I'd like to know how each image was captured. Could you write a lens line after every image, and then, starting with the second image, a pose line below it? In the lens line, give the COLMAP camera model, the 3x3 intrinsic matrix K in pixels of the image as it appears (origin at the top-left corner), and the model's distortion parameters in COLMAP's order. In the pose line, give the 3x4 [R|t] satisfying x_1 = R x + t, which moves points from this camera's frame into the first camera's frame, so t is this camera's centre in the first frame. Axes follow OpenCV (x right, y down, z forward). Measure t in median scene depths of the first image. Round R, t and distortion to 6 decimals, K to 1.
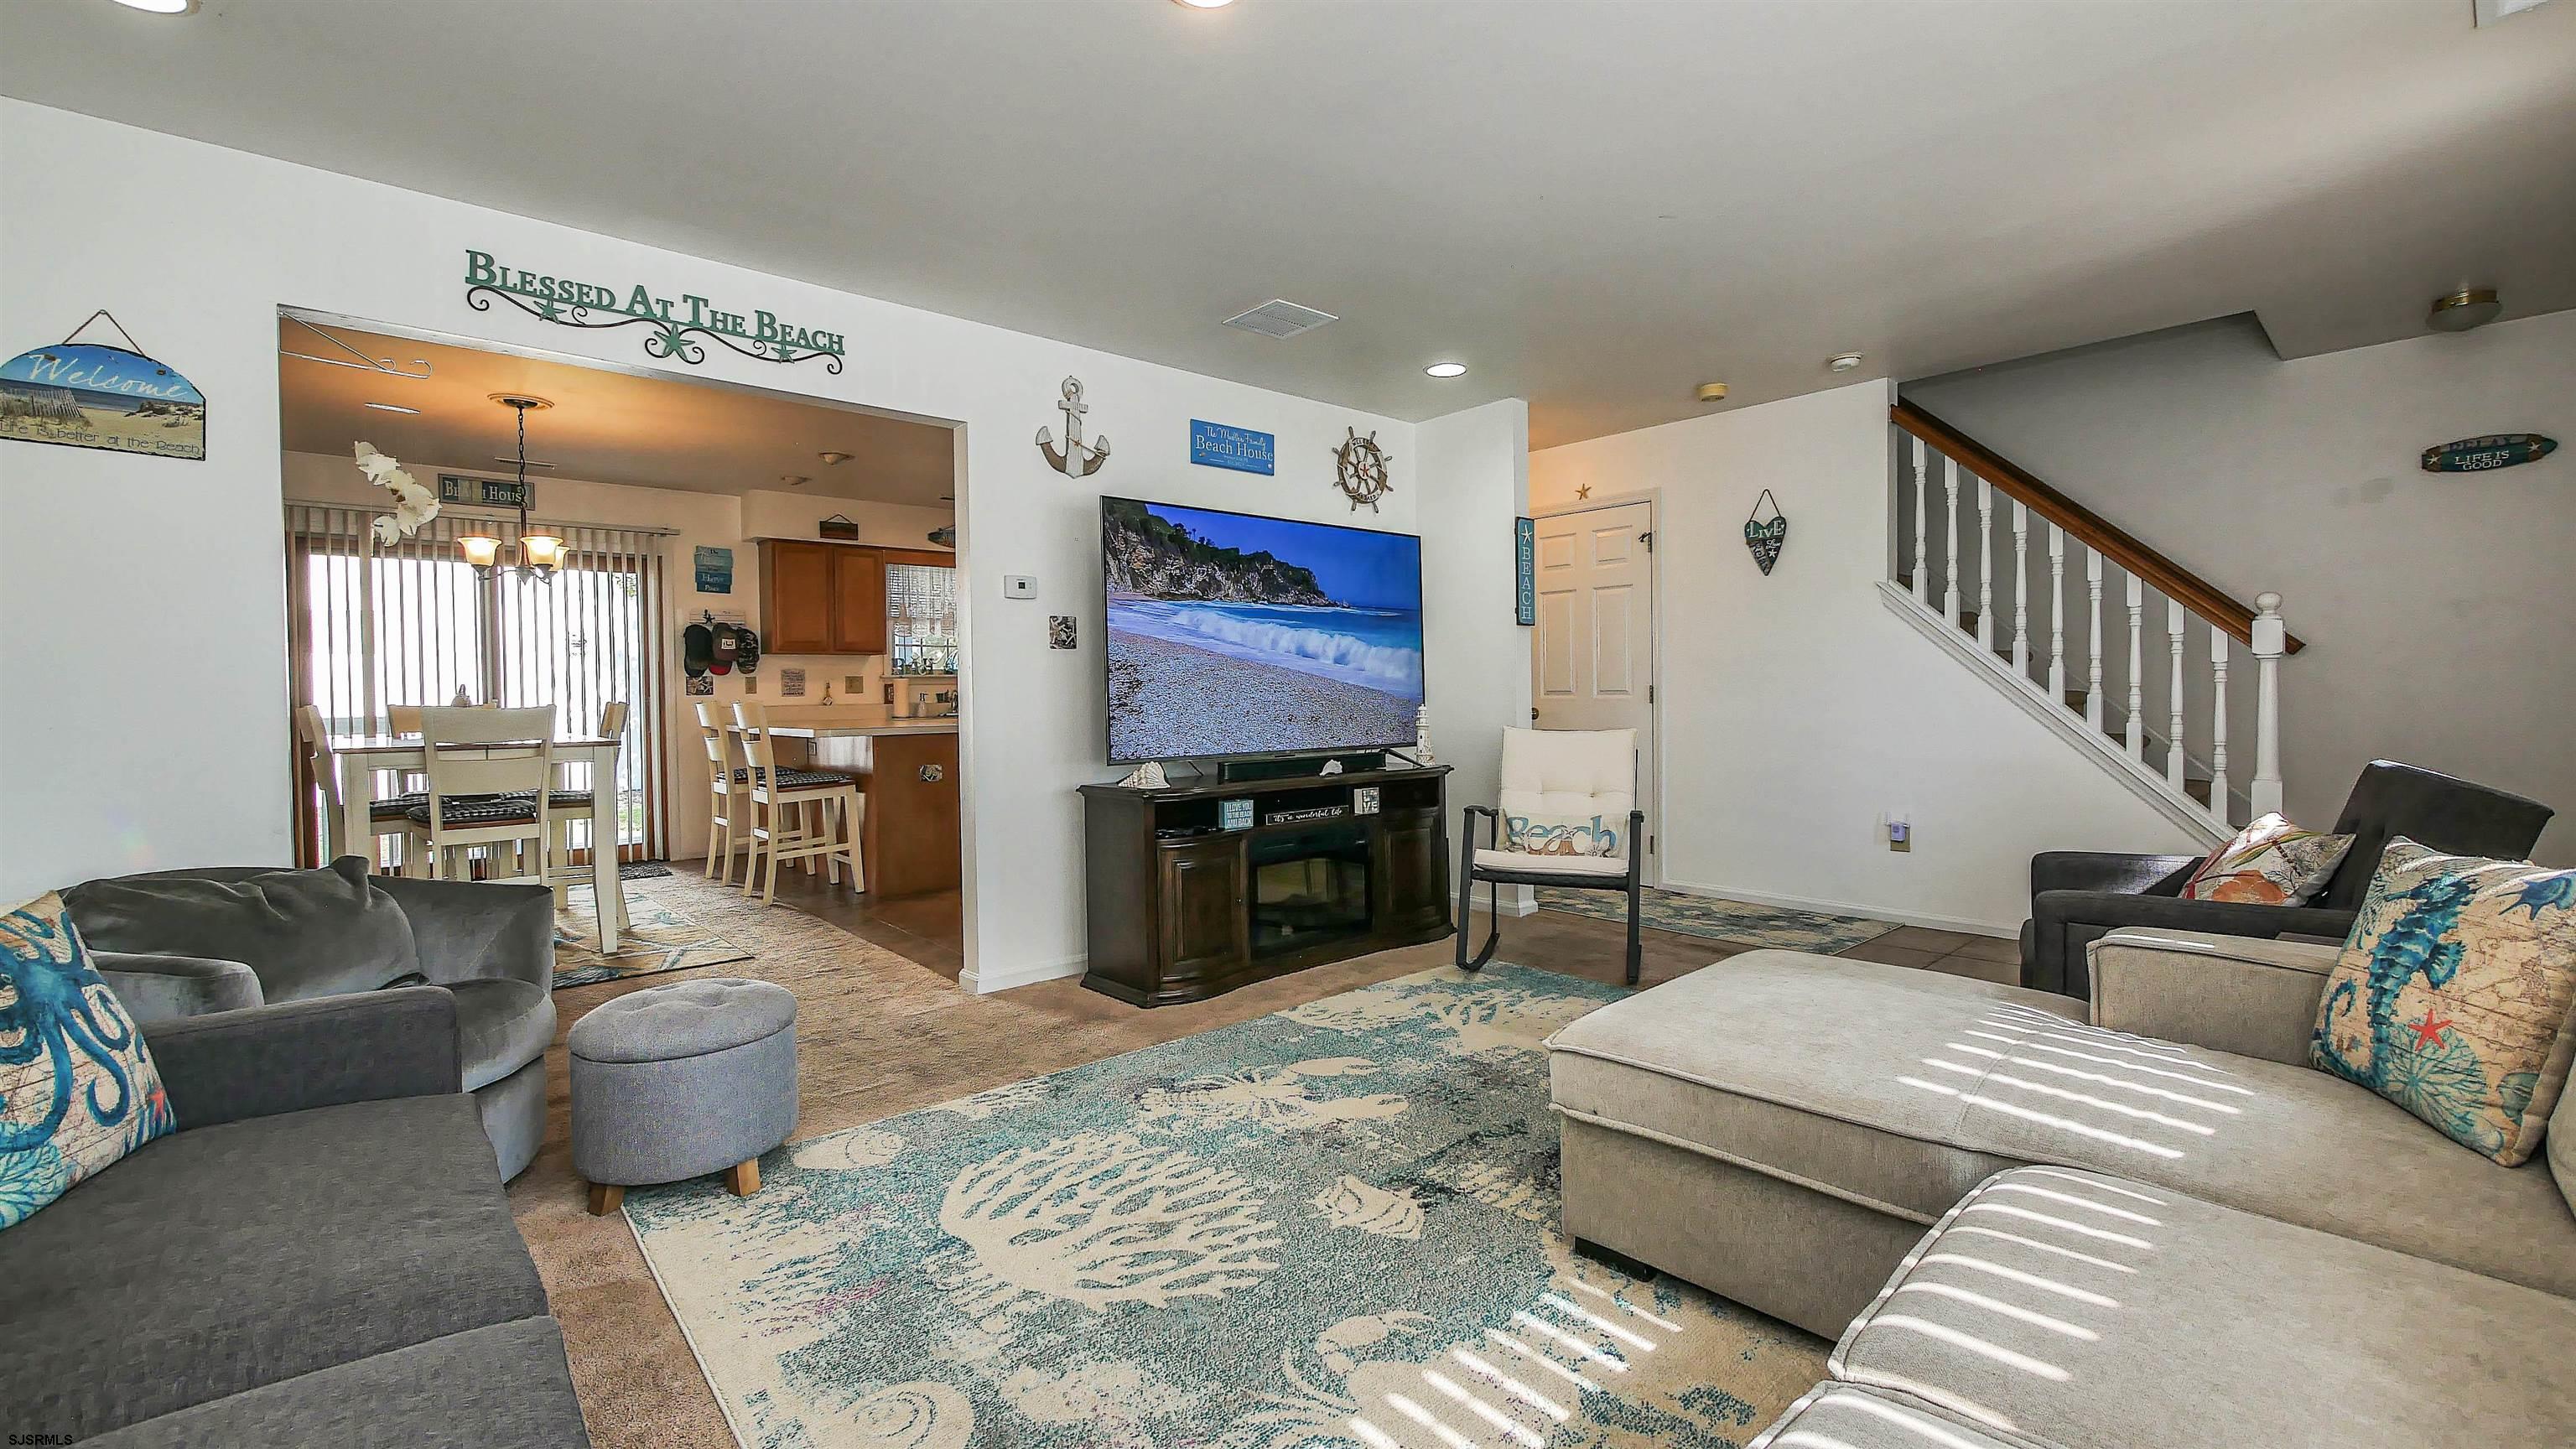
lens RADIAL K [[1060.5, 0, 1291.0], [0, 1060.5, 707.9], [0, 0, 1]] dist [-0.007701, 0.000443]
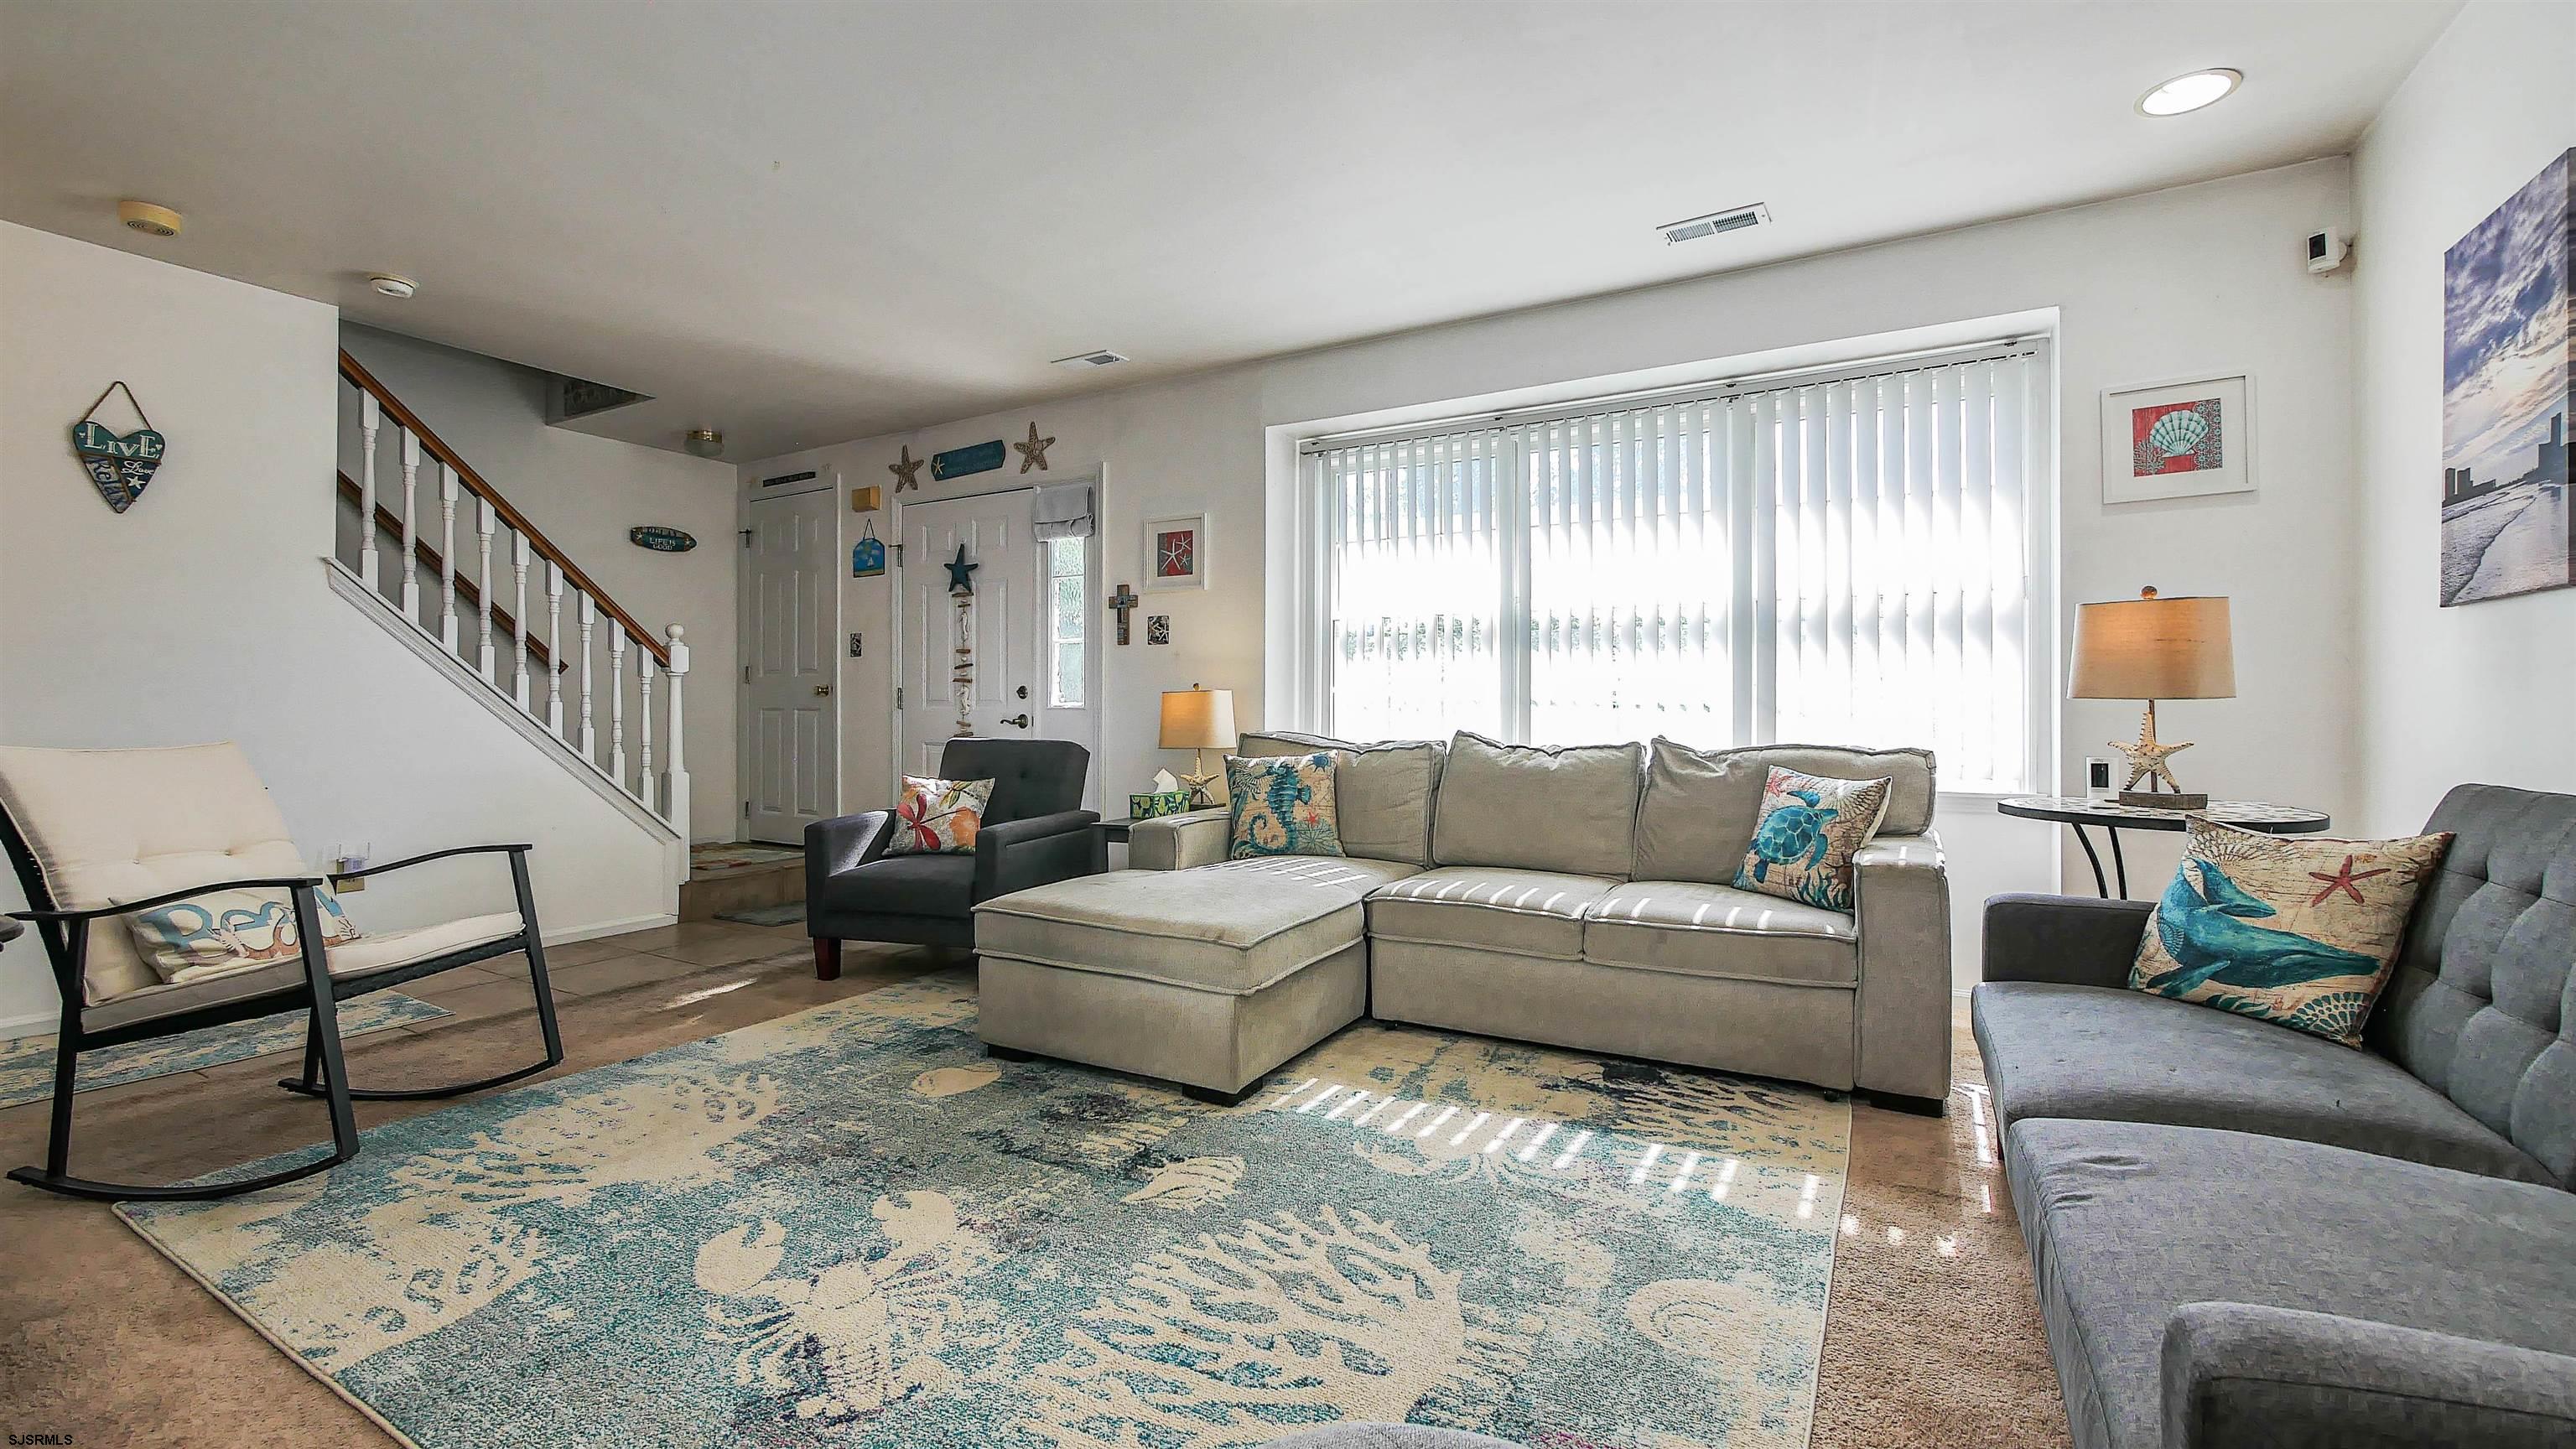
lens RADIAL K [[1055.7, 0, 1289.1], [0, 1055.7, 708.9], [0, 0, 1]] dist [-0.008755, -0.000007]
pose [[-0.315580, 0.018774, 0.948713, -0.573006], [0.019586, 0.999720, -0.013269, 0.026961], [-0.948697, 0.014394, -0.315859, 0.774197]]
